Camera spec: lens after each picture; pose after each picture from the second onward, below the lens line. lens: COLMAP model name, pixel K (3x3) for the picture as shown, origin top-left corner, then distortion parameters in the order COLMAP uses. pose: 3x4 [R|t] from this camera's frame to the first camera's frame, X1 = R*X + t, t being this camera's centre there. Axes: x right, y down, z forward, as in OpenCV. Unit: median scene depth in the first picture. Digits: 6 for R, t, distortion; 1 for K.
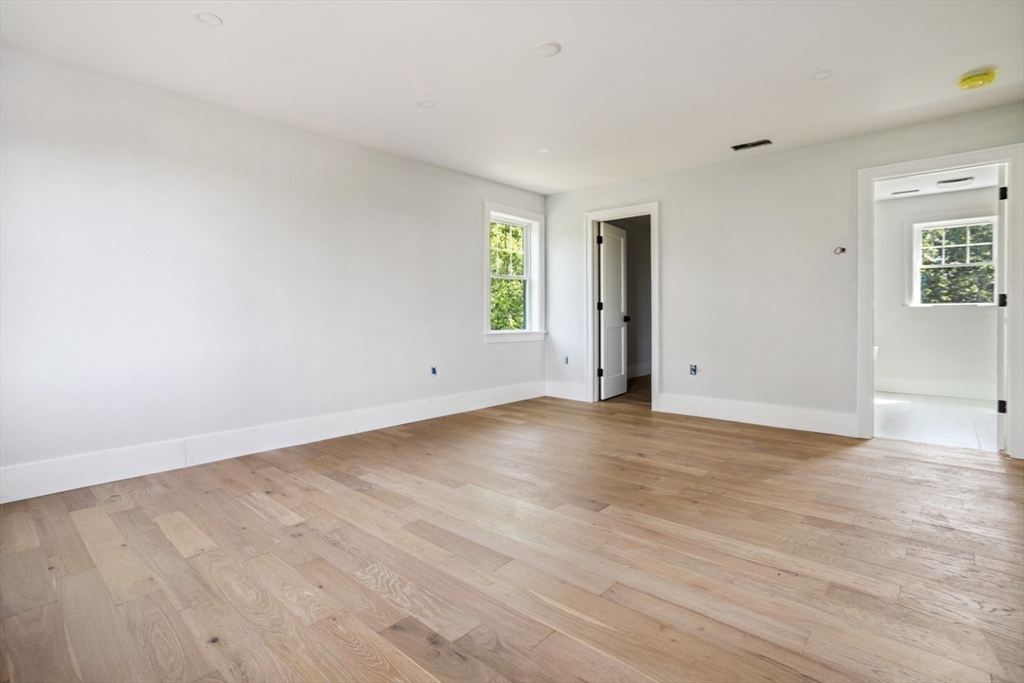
lens RADIAL K [[495.1, 0, 512.9], [0, 495.1, 317.4], [0, 0, 1]] dist [-0.028717, -0.000309]
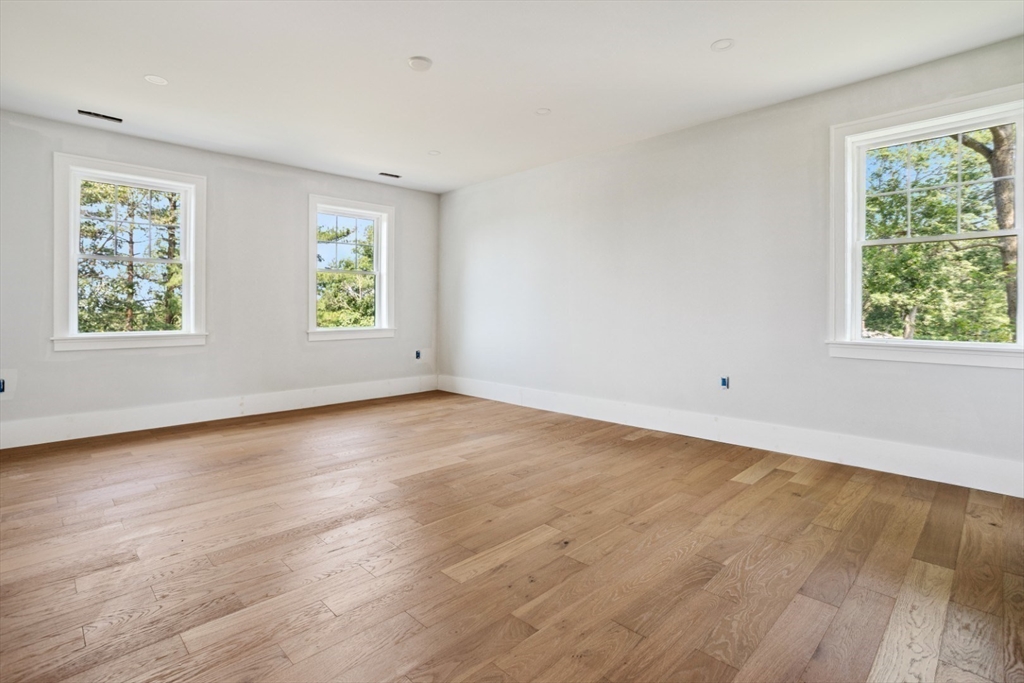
lens RADIAL K [[495.1, 0, 512.9], [0, 495.1, 317.4], [0, 0, 1]] dist [-0.028717, -0.000309]
pose [[-0.057207, 0.014893, -0.998251, 1.364006], [-0.004213, 0.999876, 0.015159, -0.011813], [0.998353, 0.005073, -0.057137, 1.539345]]
